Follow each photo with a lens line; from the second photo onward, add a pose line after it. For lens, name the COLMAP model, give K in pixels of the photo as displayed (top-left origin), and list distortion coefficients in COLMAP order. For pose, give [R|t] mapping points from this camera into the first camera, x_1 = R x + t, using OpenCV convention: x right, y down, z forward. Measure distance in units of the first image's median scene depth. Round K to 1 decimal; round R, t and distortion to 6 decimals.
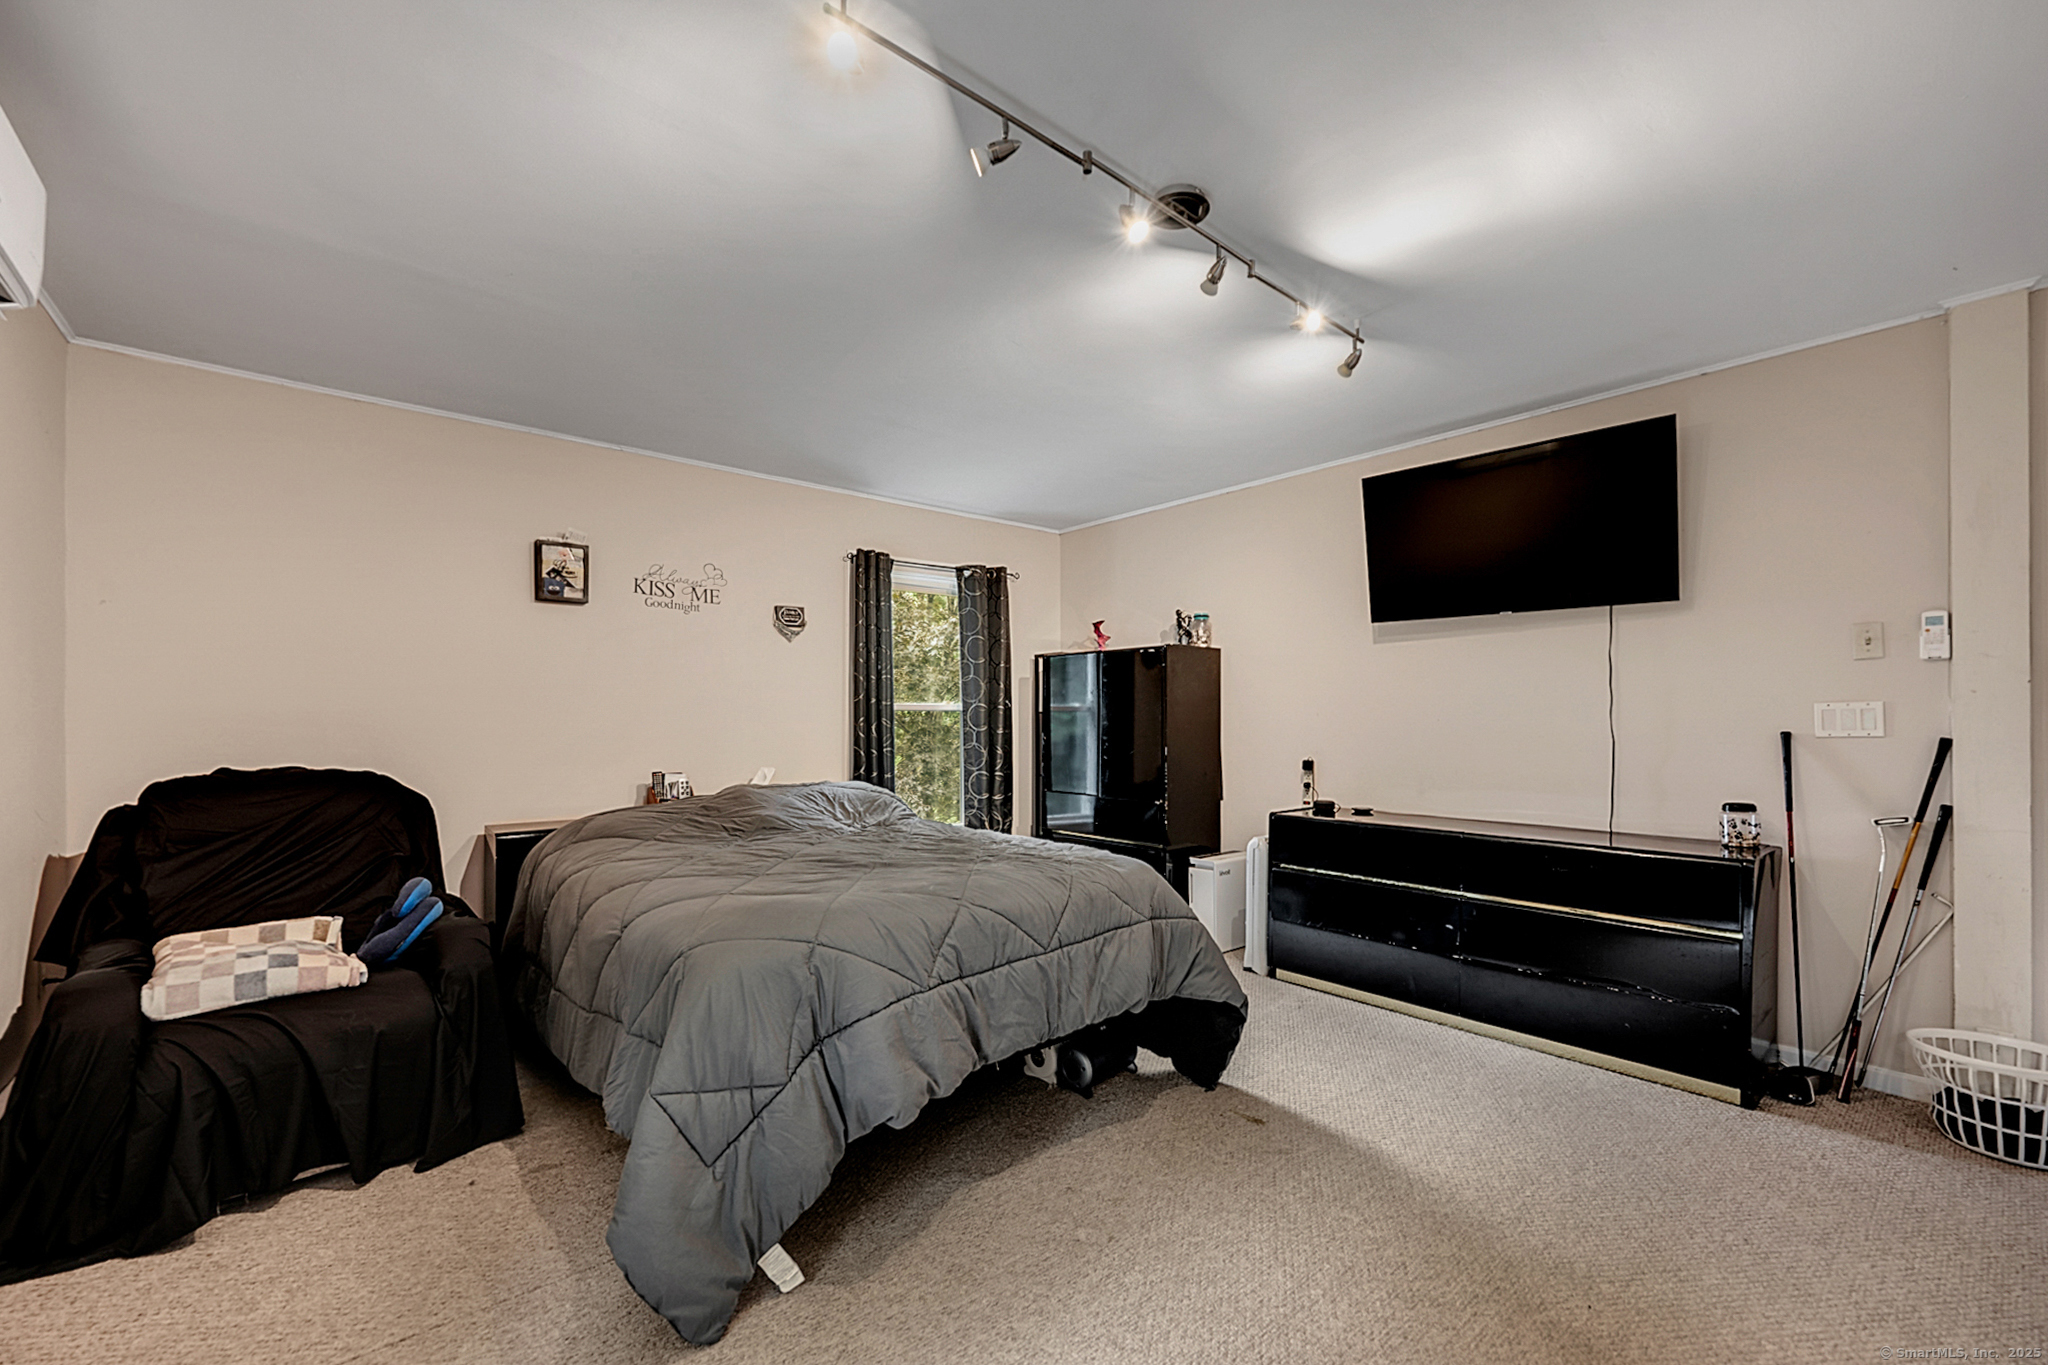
lens RADIAL K [[827.6, 0, 1026.8], [0, 827.6, 715.9], [0, 0, 1]] dist [-0.001519, -0.000170]
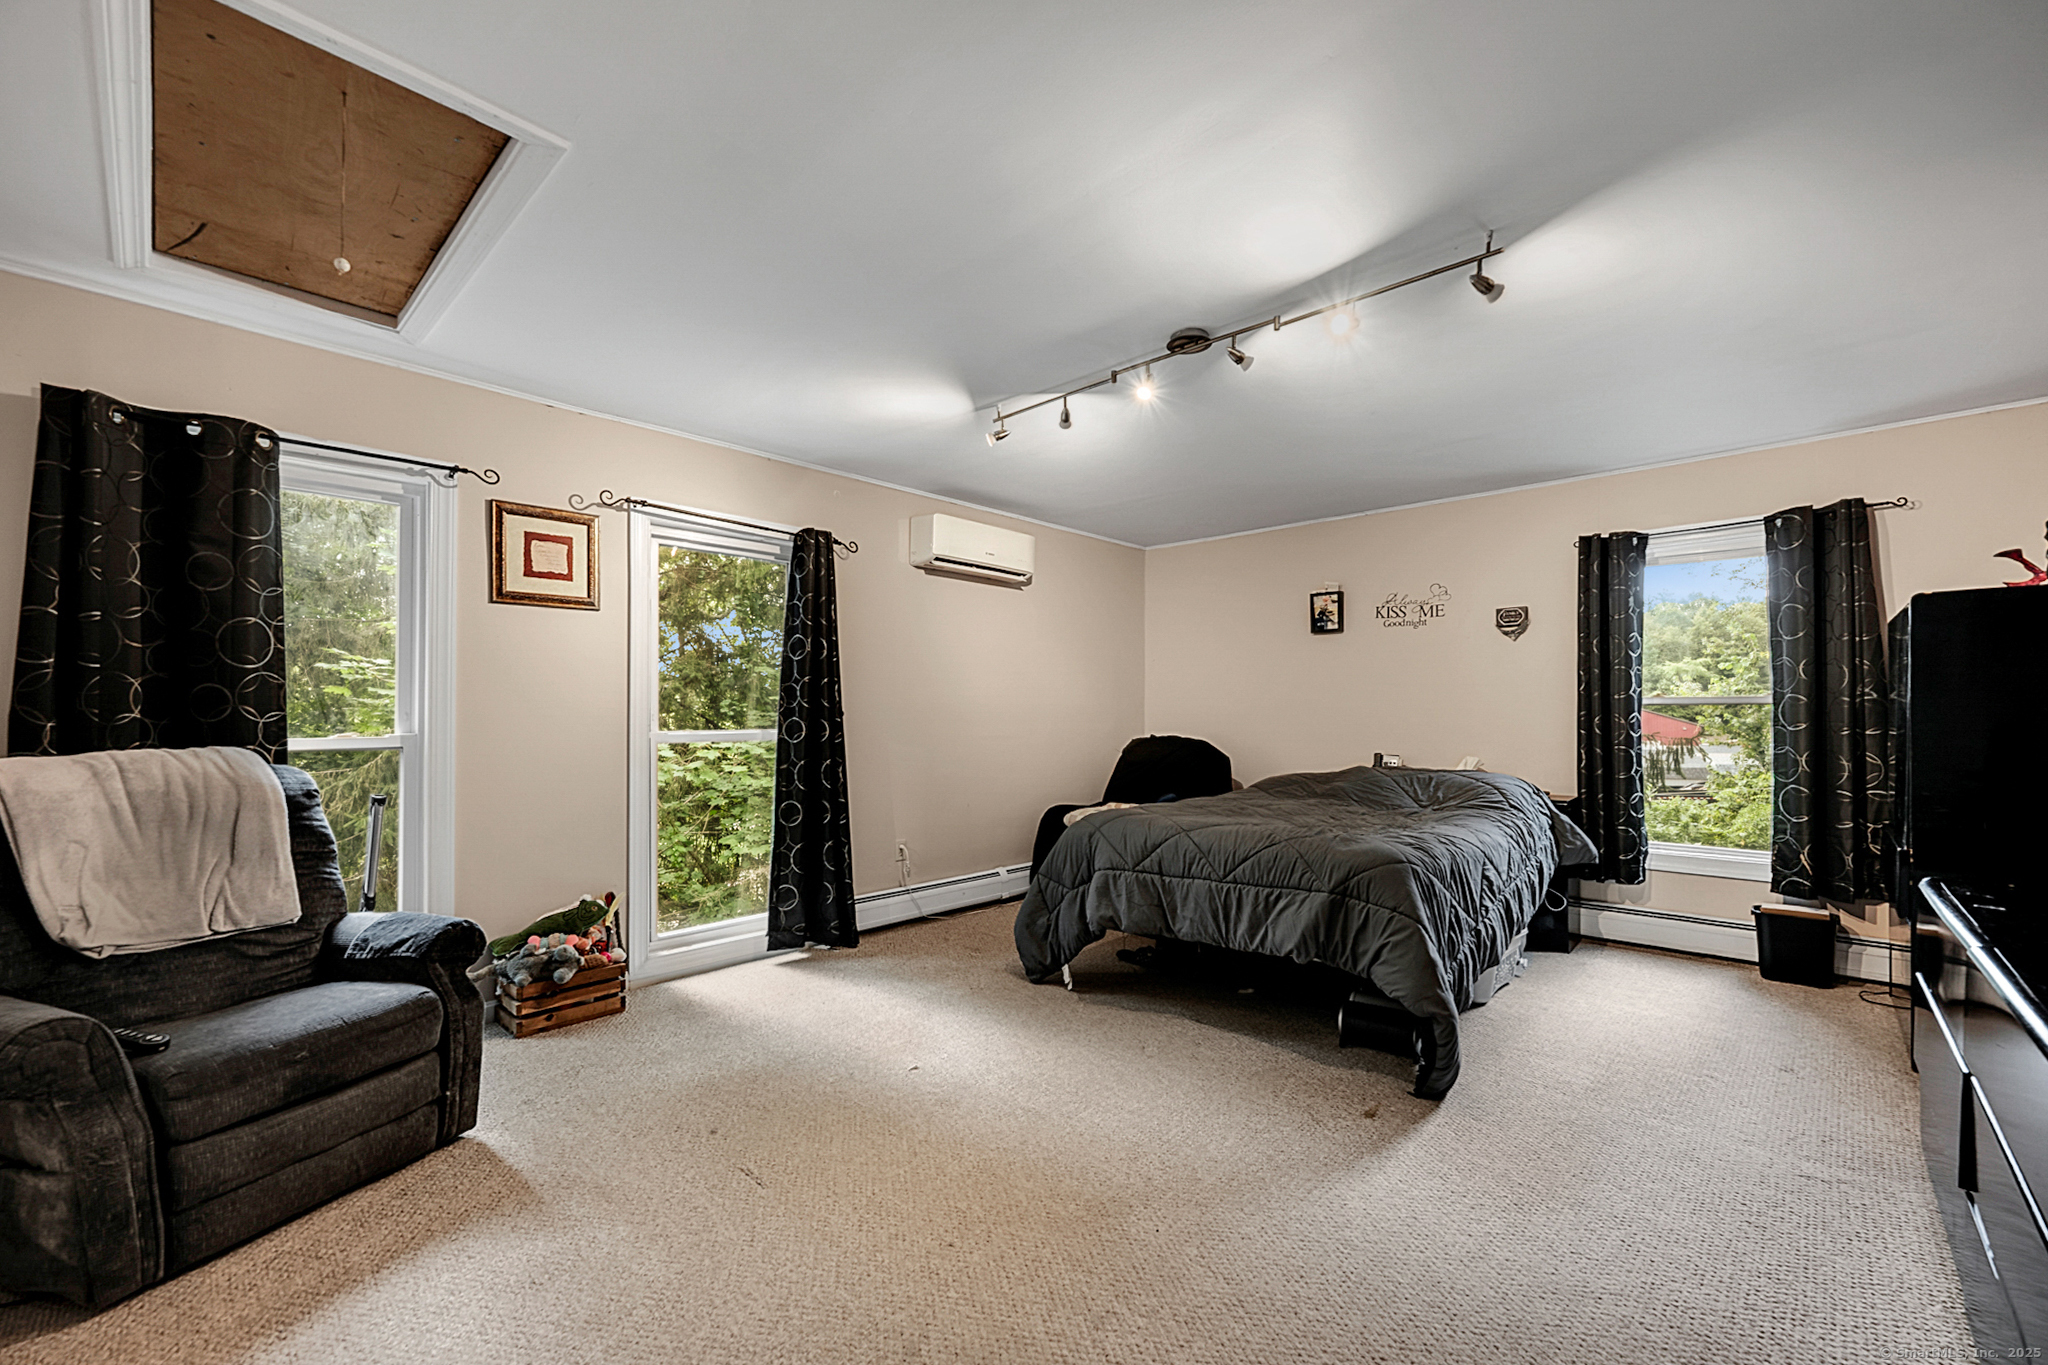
lens RADIAL K [[804.5, 0, 1014.2], [0, 804.5, 689.8], [0, 0, 1]] dist [-0.000890, -0.000456]
pose [[0.096988, -0.025485, -0.994959, 0.793957], [0.000338, 0.999673, -0.025573, -0.000507], [0.995285, 0.002144, 0.096965, 0.309361]]
